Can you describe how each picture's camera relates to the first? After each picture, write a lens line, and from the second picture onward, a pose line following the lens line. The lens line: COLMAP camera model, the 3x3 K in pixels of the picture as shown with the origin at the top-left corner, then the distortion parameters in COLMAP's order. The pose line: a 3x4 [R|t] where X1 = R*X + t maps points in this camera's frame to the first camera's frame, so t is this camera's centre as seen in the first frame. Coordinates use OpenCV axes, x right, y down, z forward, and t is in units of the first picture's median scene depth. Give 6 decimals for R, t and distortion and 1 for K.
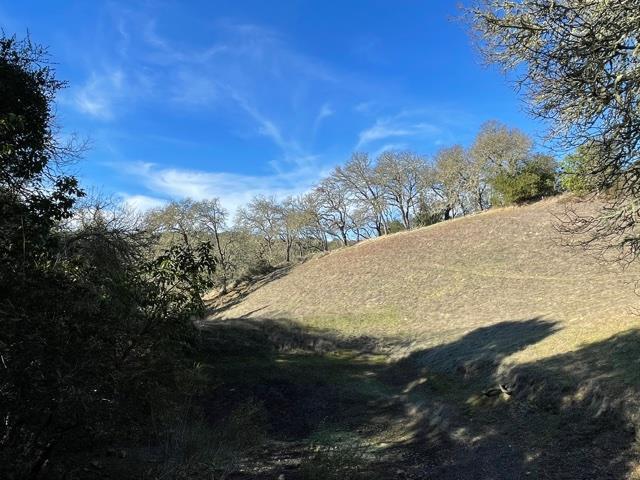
lens RADIAL K [[477.4, 0, 320.6], [0, 477.4, 235.5], [0, 0, 1]] dist [0.098241, -0.144286]
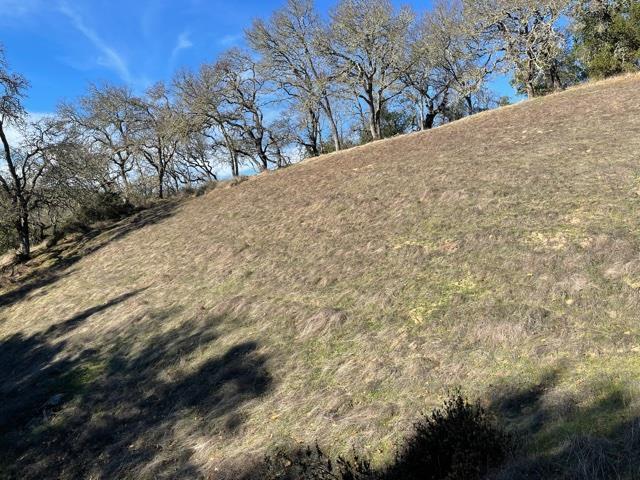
lens RADIAL K [[477.4, 0, 320.6], [0, 477.4, 235.5], [0, 0, 1]] dist [0.098241, -0.144286]
pose [[0.957346, -0.018816, 0.288331, -0.059742], [-0.004640, 0.996748, 0.080450, 0.056690], [-0.288907, -0.078357, 0.954145, 0.455888]]
